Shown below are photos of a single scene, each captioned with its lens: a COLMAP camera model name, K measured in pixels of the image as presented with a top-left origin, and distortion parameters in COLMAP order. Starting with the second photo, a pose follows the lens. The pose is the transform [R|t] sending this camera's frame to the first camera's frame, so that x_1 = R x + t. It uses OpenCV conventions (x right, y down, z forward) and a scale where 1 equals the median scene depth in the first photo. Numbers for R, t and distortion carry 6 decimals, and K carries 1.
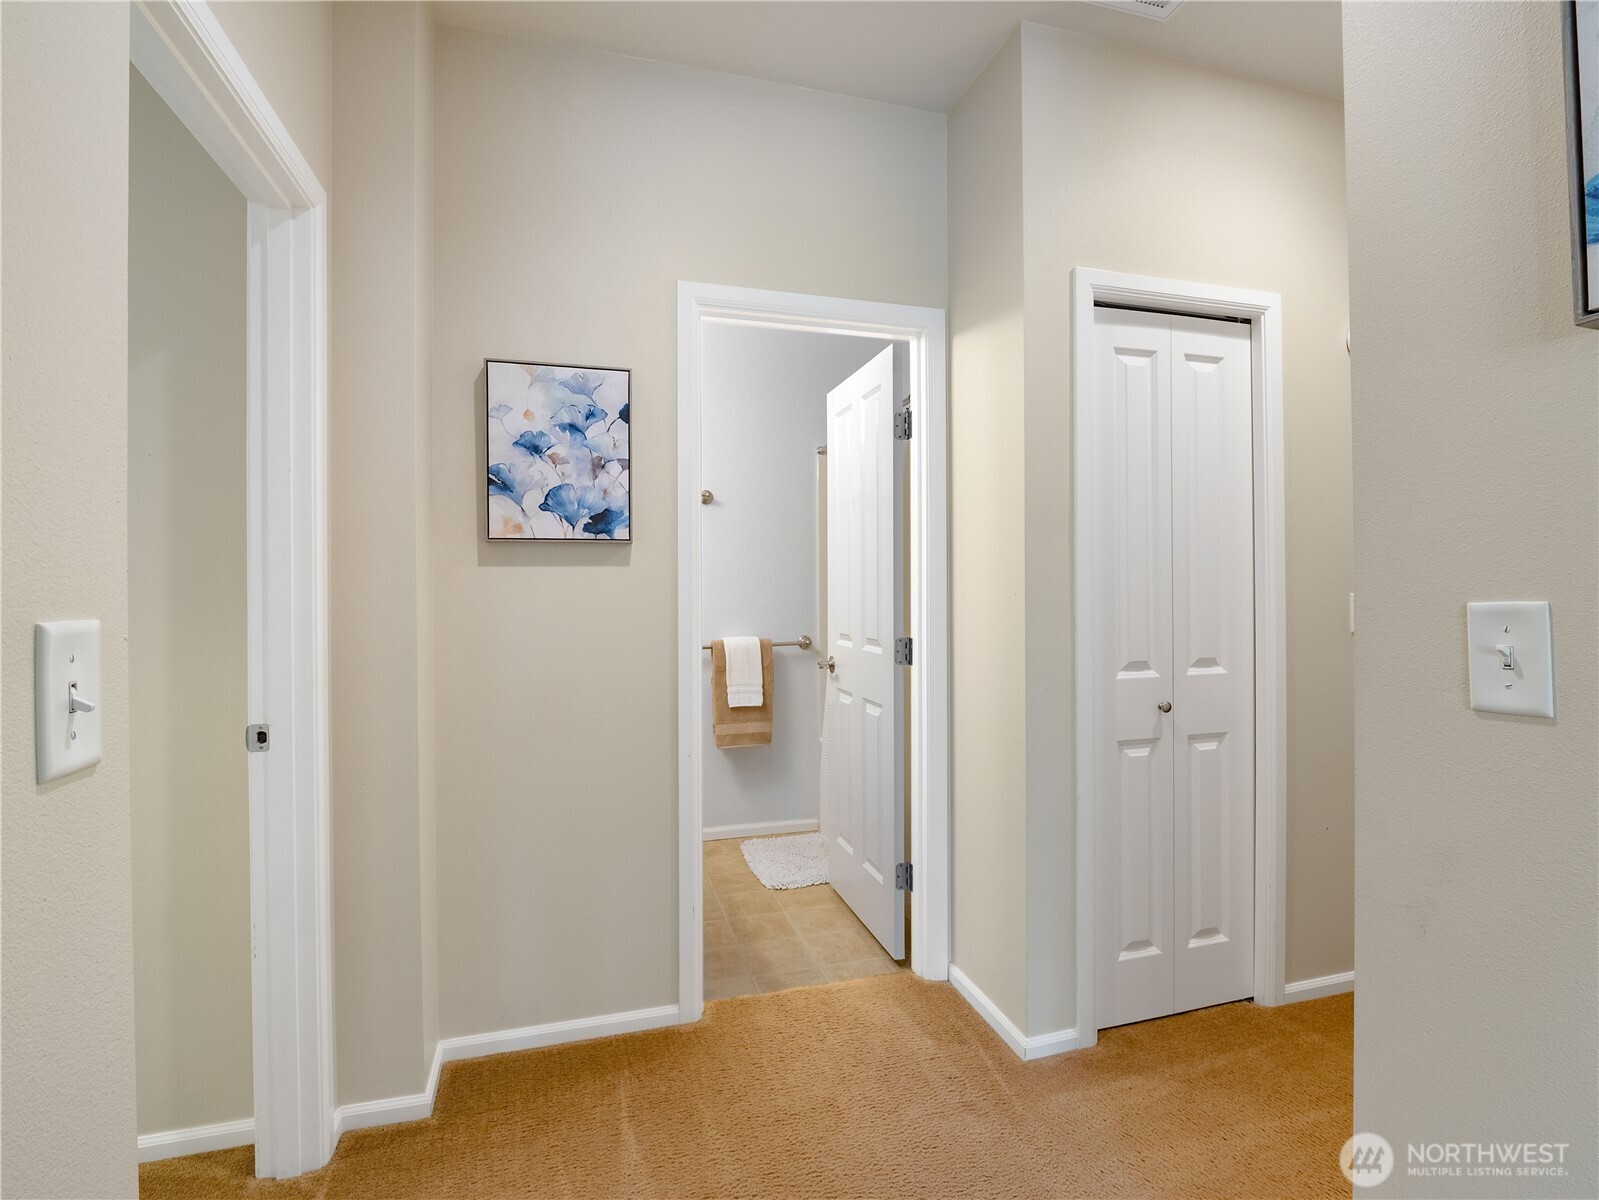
lens RADIAL K [[772.4, 0, 798.2], [0, 772.4, 592.7], [0, 0, 1]] dist [-0.009575, -0.006938]
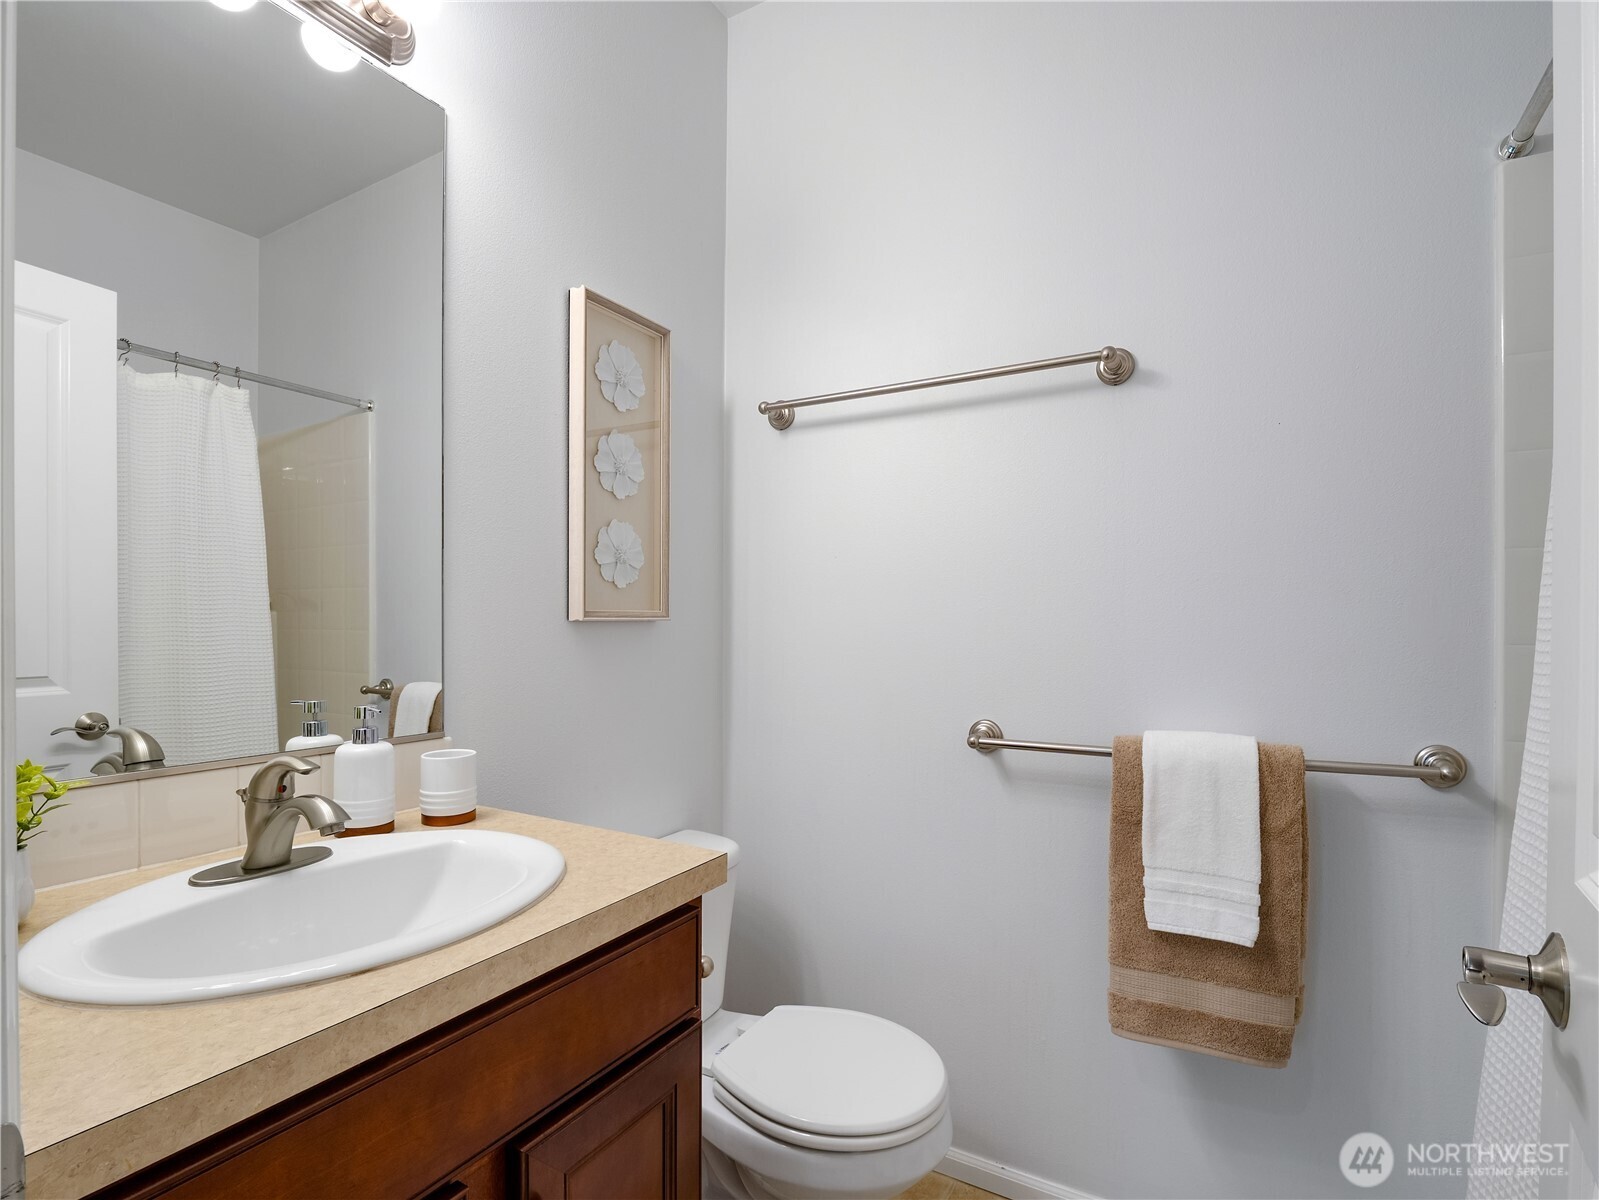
lens RADIAL K [[772.4, 0, 806.3], [0, 772.4, 631.0], [0, 0, 1]] dist [-0.009575, -0.006938]
pose [[0.682965, 0.010011, -0.730383, 0.060978], [-0.009357, 0.999944, 0.004957, 0.010200], [0.730391, 0.003449, 0.683020, 0.629283]]
